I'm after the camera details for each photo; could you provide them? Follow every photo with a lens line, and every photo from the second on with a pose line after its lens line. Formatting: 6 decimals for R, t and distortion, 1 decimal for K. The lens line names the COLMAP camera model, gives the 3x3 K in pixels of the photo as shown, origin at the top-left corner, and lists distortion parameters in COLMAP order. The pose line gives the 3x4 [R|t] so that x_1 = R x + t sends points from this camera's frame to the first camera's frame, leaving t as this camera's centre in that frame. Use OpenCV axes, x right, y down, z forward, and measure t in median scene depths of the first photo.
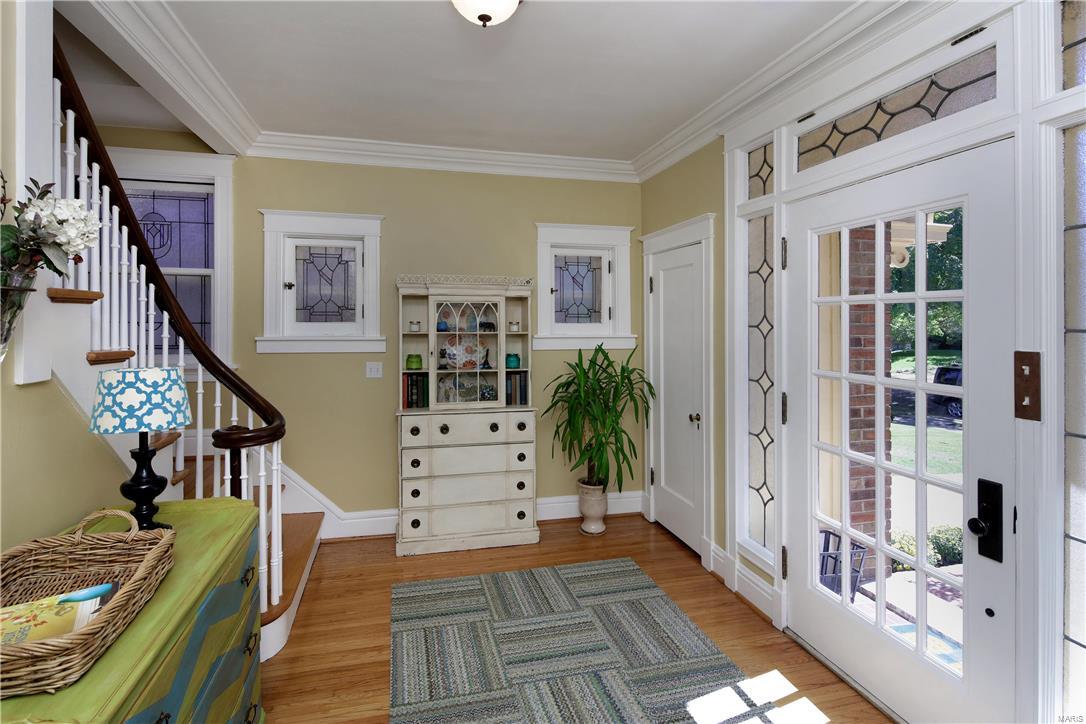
lens RADIAL K [[527.8, 0, 535.6], [0, 527.8, 317.5], [0, 0, 1]] dist [0.003949, -0.001180]
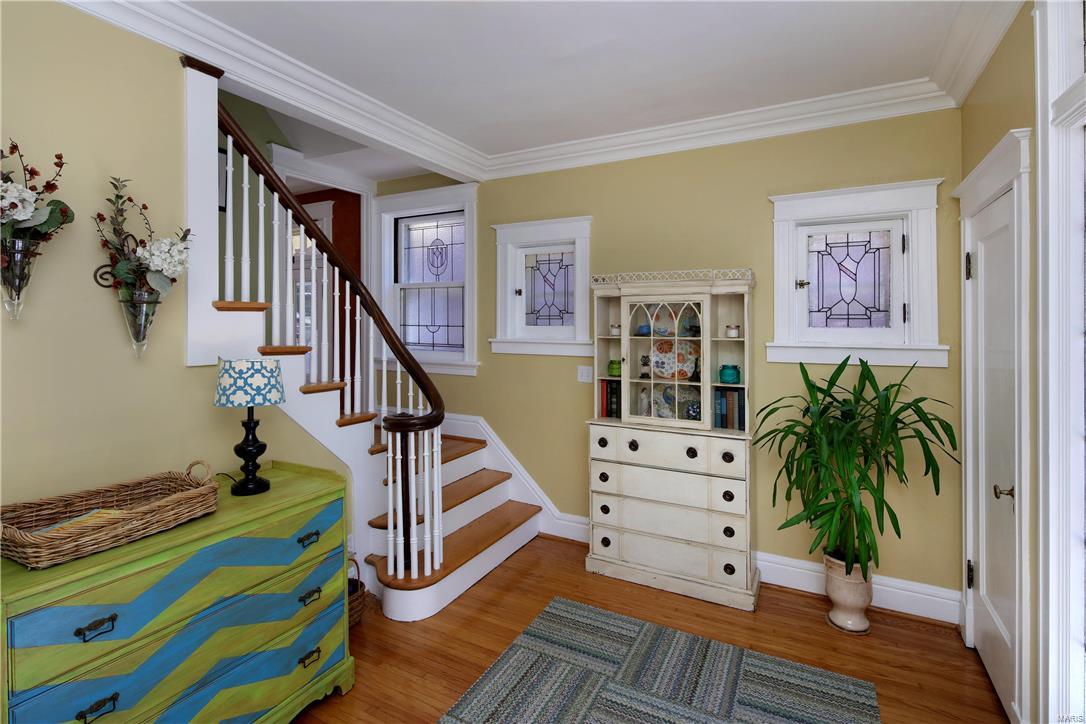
lens RADIAL K [[527.8, 0, 535.2], [0, 527.8, 324.2], [0, 0, 1]] dist [0.003949, -0.001180]
pose [[0.737426, -0.001327, -0.675427, 0.303286], [0.003909, 0.999990, 0.002303, 0.003725], [0.675417, -0.004339, 0.737424, 0.225768]]
